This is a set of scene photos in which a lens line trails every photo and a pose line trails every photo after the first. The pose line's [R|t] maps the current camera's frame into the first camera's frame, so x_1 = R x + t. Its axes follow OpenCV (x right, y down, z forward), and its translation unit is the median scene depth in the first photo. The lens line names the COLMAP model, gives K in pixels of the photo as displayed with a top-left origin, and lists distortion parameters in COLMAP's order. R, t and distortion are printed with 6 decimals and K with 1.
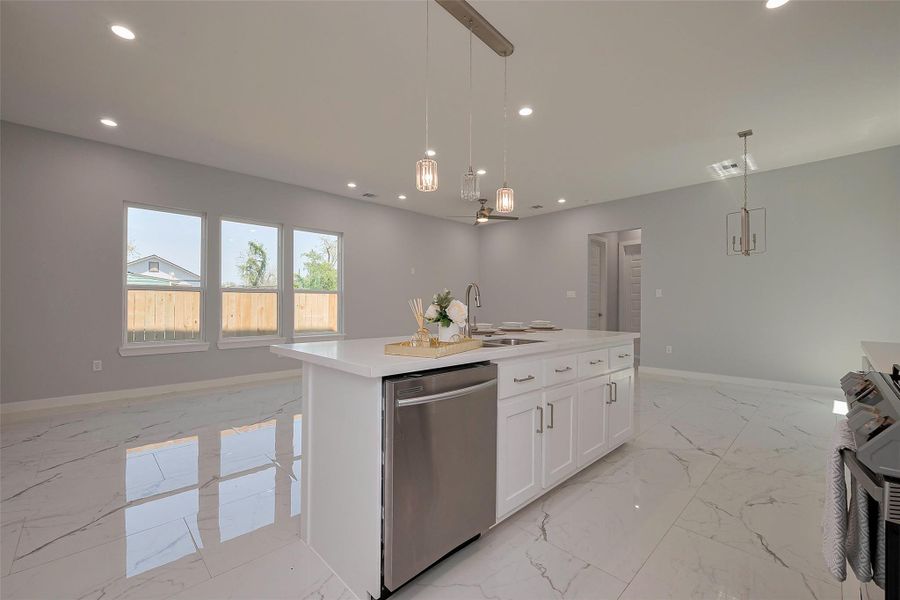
lens RADIAL K [[377.9, 0, 450.0], [0, 377.9, 300.0], [0, 0, 1]] dist [0.016656, -0.000007]
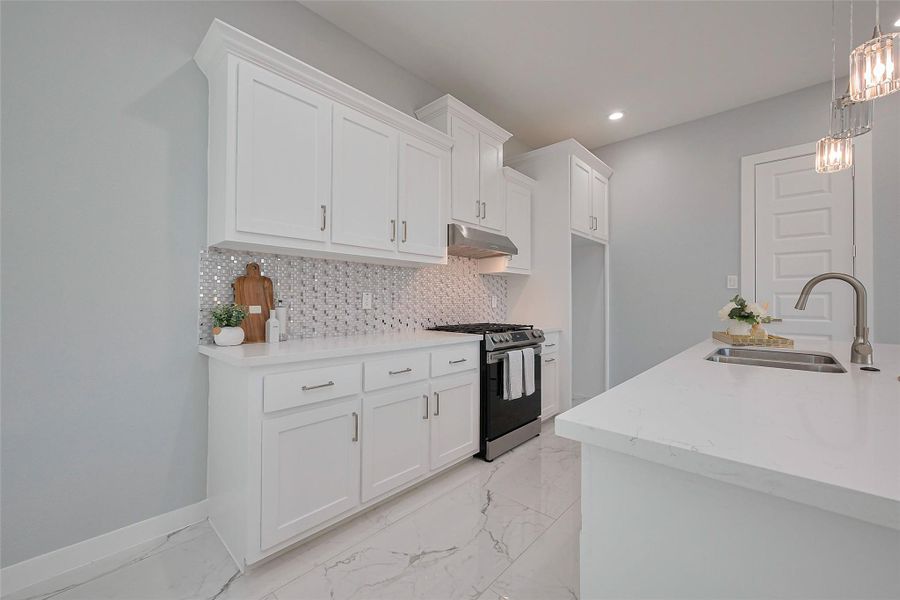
lens RADIAL K [[355.0, 0, 450.0], [0, 355.0, 300.0], [0, 0, 1]] dist [0.000675, -0.000028]
pose [[-0.998953, -0.011002, -0.044402, 0.392859], [-0.010346, 0.999834, -0.014971, 0.009644], [0.044560, -0.014496, -0.998902, 0.832500]]
